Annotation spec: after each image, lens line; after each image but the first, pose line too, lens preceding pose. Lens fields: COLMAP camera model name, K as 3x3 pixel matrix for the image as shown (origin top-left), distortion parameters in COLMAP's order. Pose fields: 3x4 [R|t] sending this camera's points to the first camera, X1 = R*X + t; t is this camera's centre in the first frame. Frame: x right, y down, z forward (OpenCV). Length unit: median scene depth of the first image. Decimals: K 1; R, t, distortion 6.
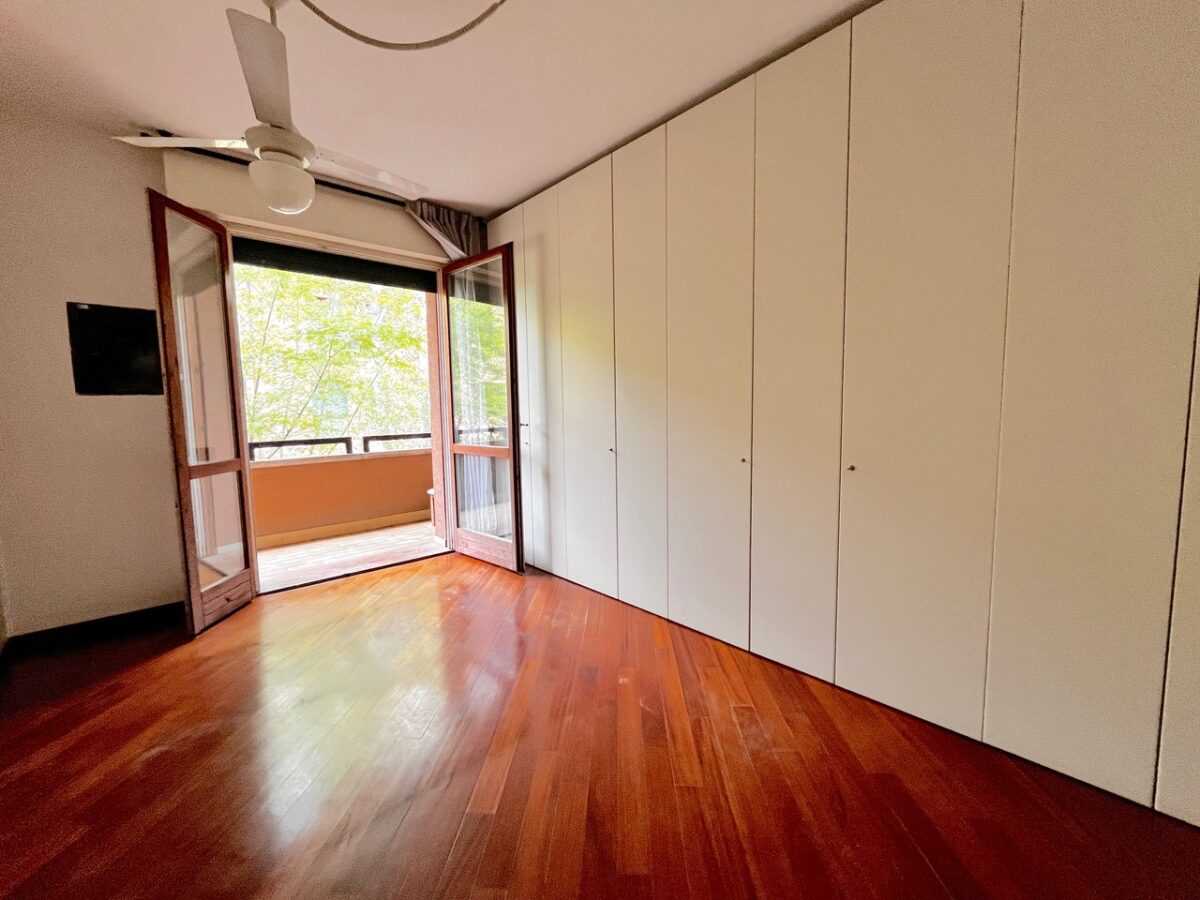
lens RADIAL K [[488.3, 0, 601.9], [0, 488.3, 442.7], [0, 0, 1]] dist [0.001981, 0.000316]
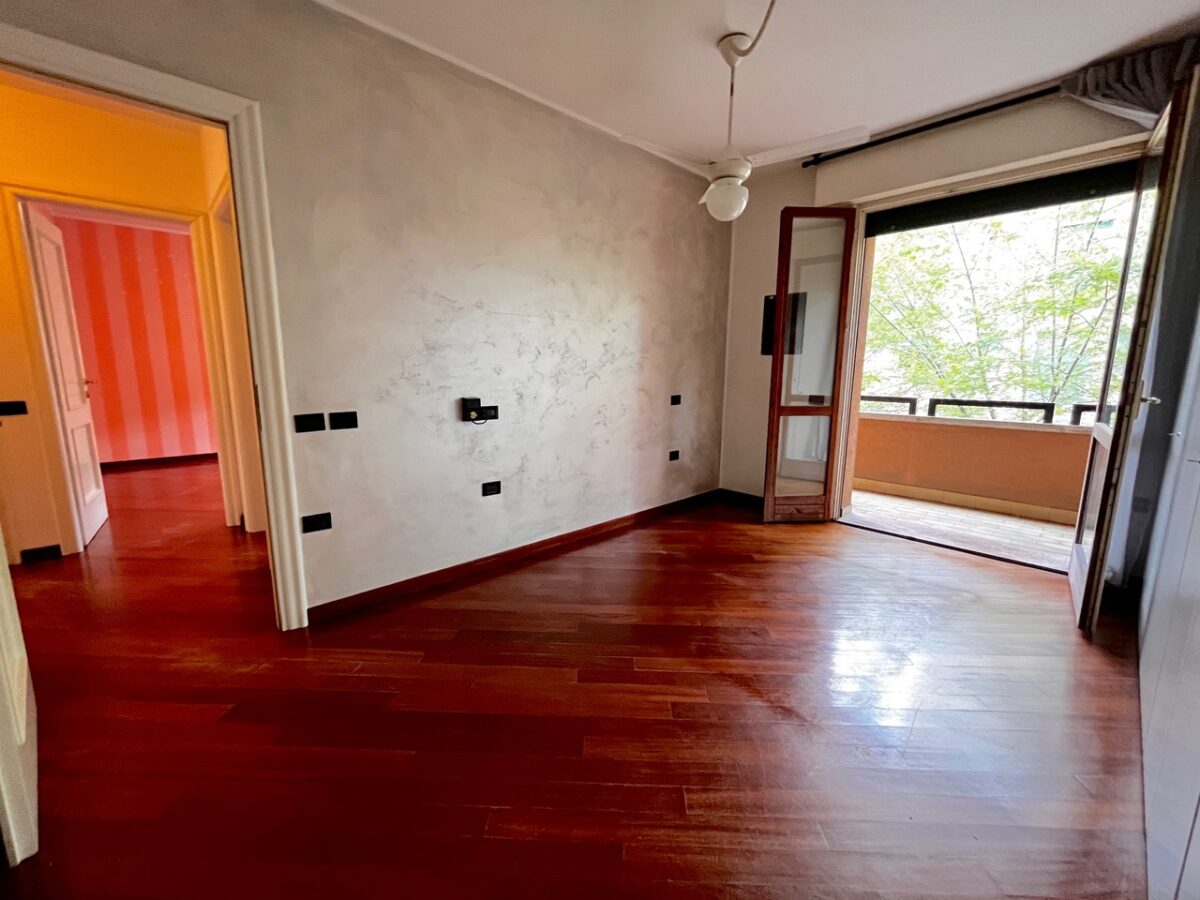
lens RADIAL K [[488.3, 0, 603.8], [0, 488.3, 449.9], [0, 0, 1]] dist [0.001981, 0.000316]
pose [[0.020962, 0.186598, -0.982213, 0.422266], [-0.082628, 0.979391, 0.184299, -0.036352], [0.996360, 0.077295, 0.035948, 0.350147]]
